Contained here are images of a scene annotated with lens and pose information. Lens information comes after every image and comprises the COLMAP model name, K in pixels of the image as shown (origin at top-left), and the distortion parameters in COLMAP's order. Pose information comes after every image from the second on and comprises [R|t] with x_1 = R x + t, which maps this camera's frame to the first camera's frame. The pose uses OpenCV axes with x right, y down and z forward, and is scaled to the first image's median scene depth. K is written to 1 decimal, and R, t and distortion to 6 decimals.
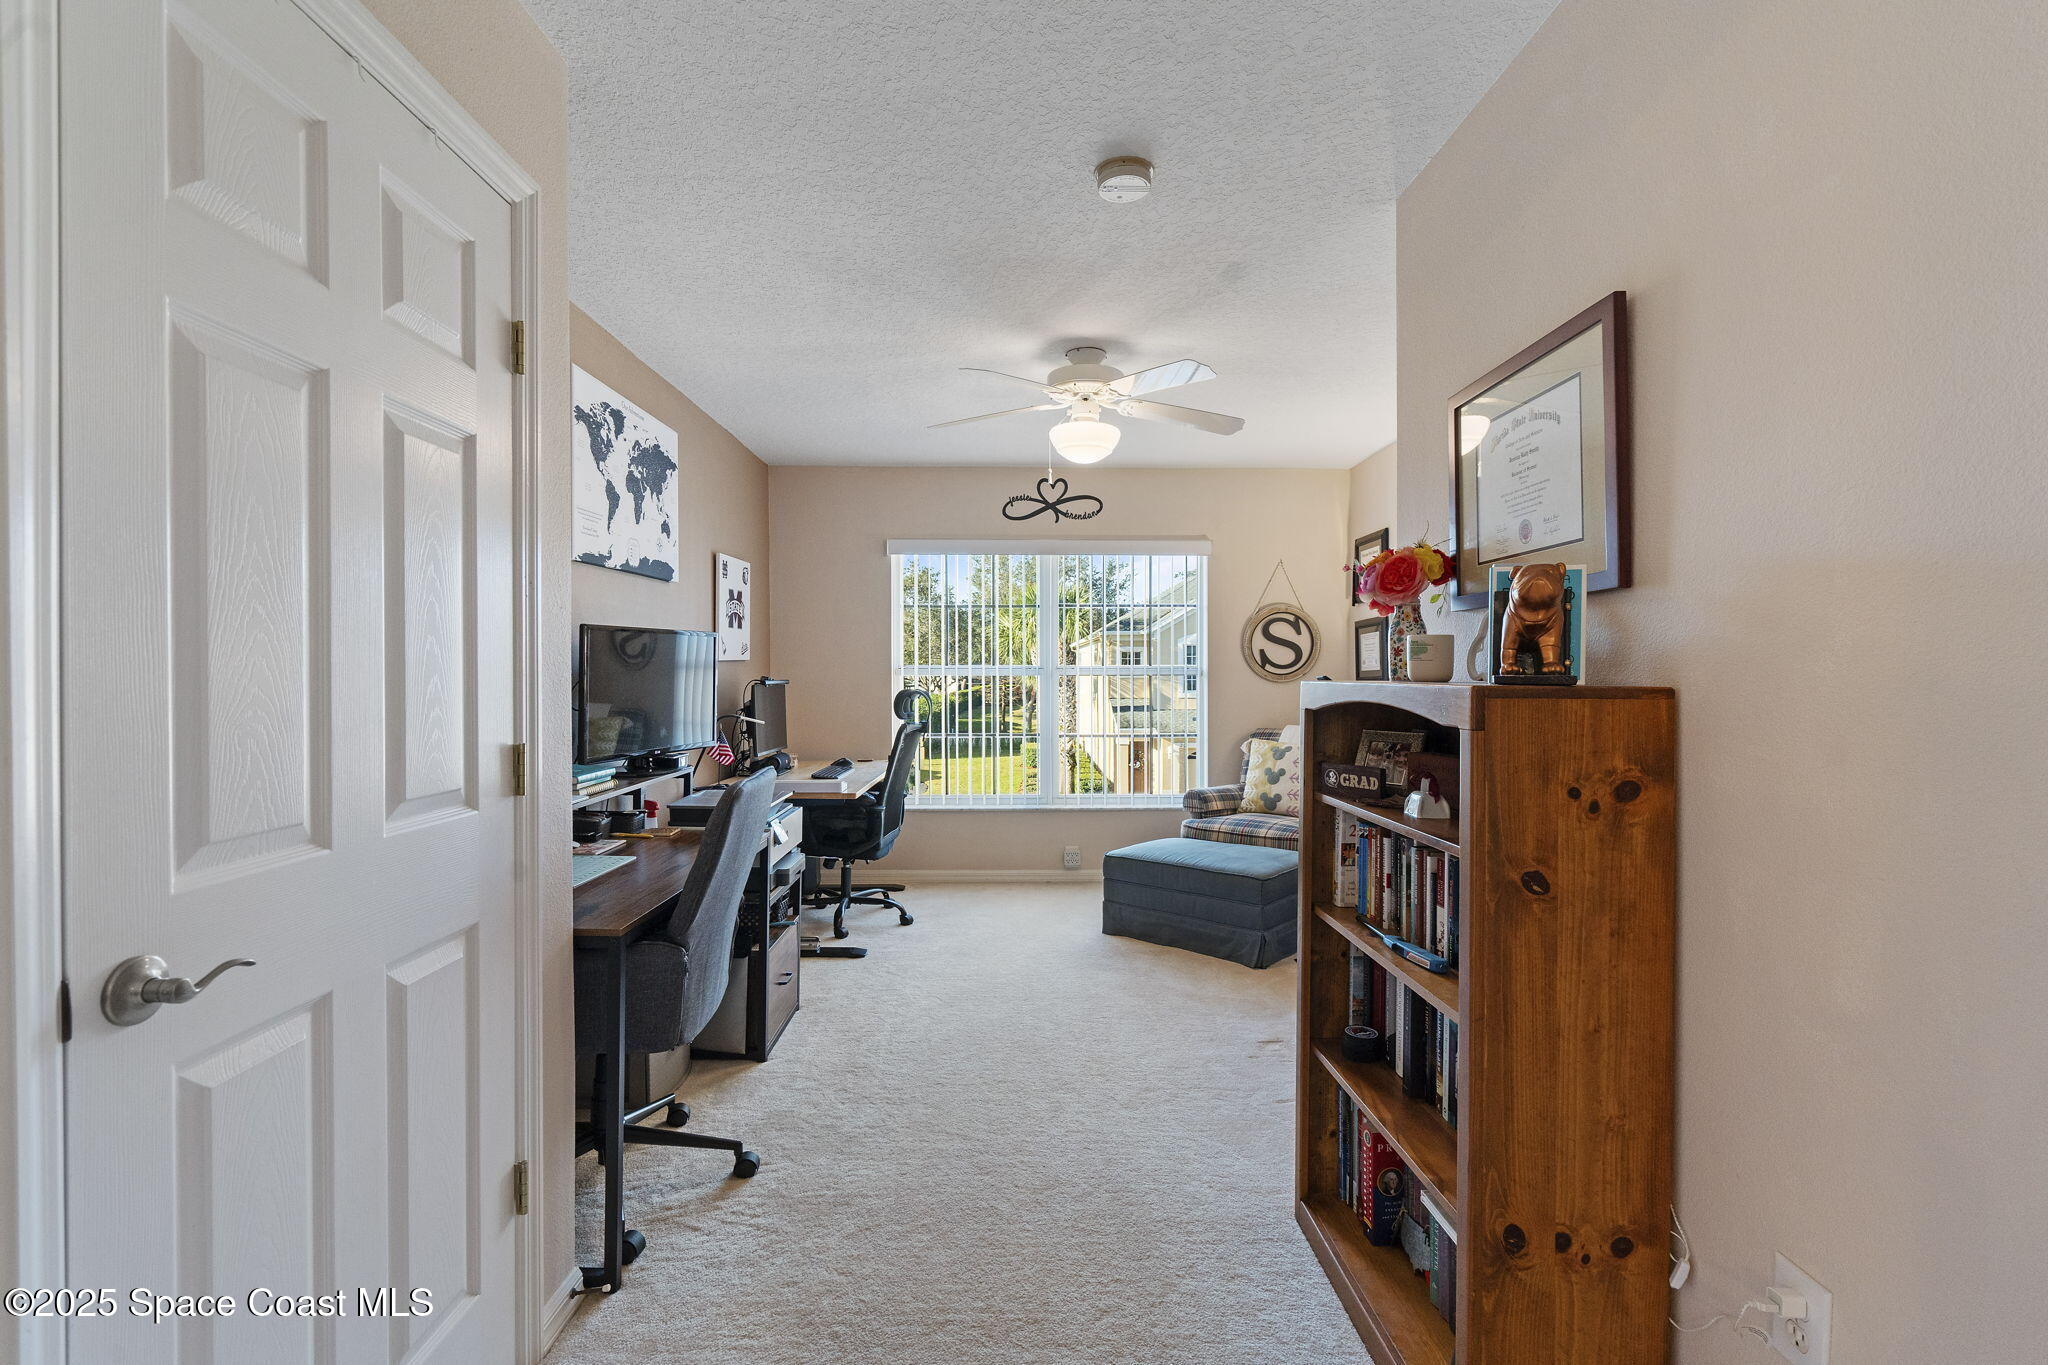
lens RADIAL K [[926.8, 0, 1028.3], [0, 926.8, 677.7], [0, 0, 1]] dist [-0.005368, 0.002158]
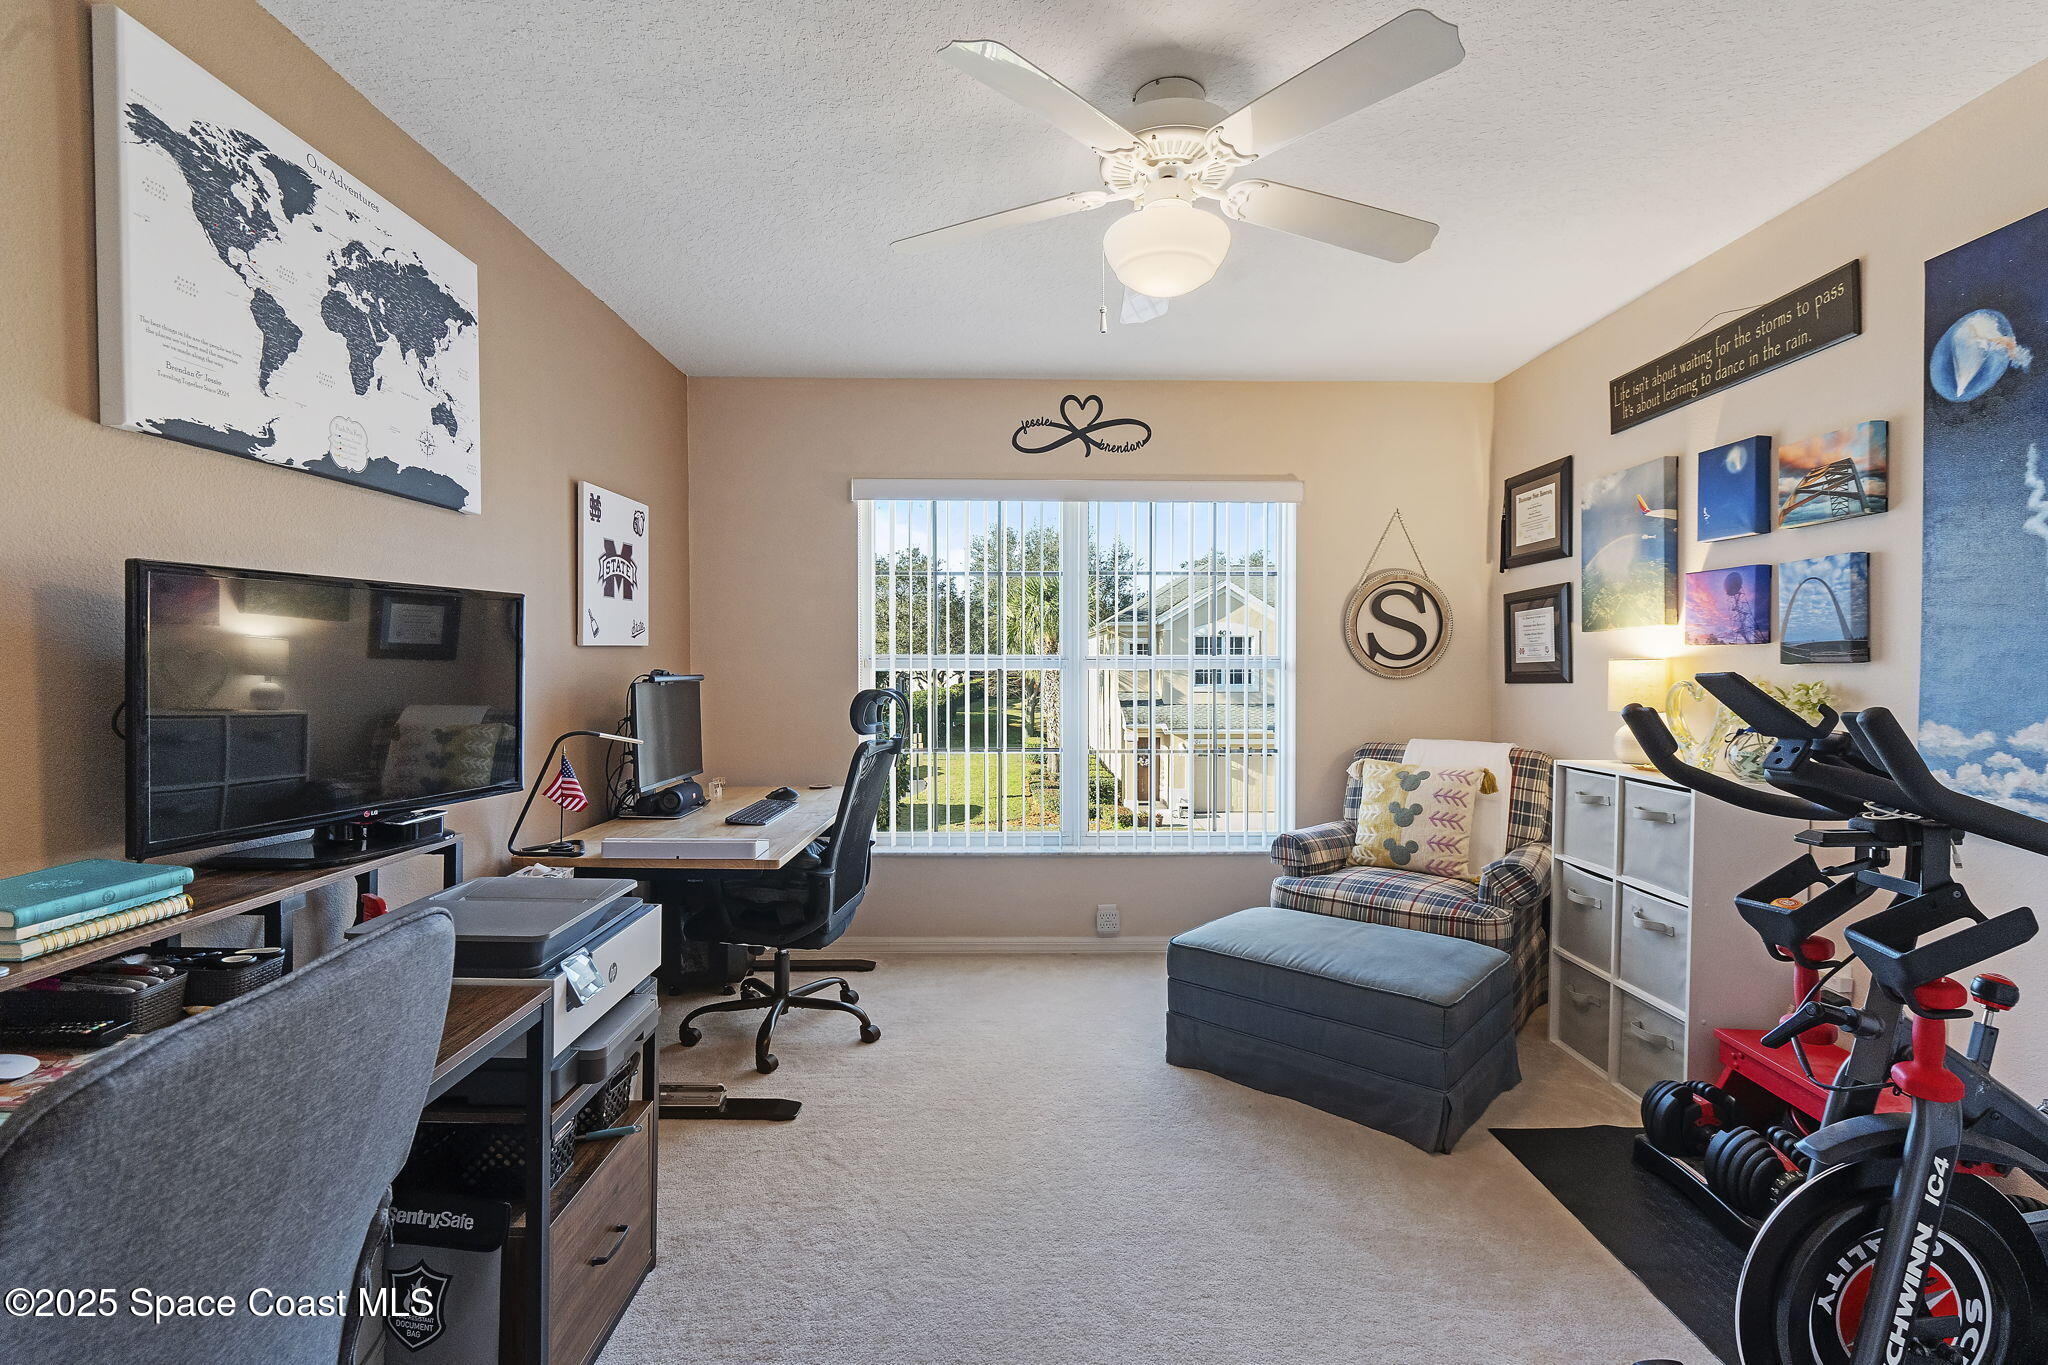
lens RADIAL K [[926.8, 0, 1028.3], [0, 926.8, 677.7], [0, 0, 1]] dist [-0.005368, 0.002158]
pose [[0.999997, 0.001657, -0.002042, -0.015420], [-0.001641, 0.999967, 0.007979, -0.001370], [0.002055, -0.007975, 0.999966, 0.316590]]
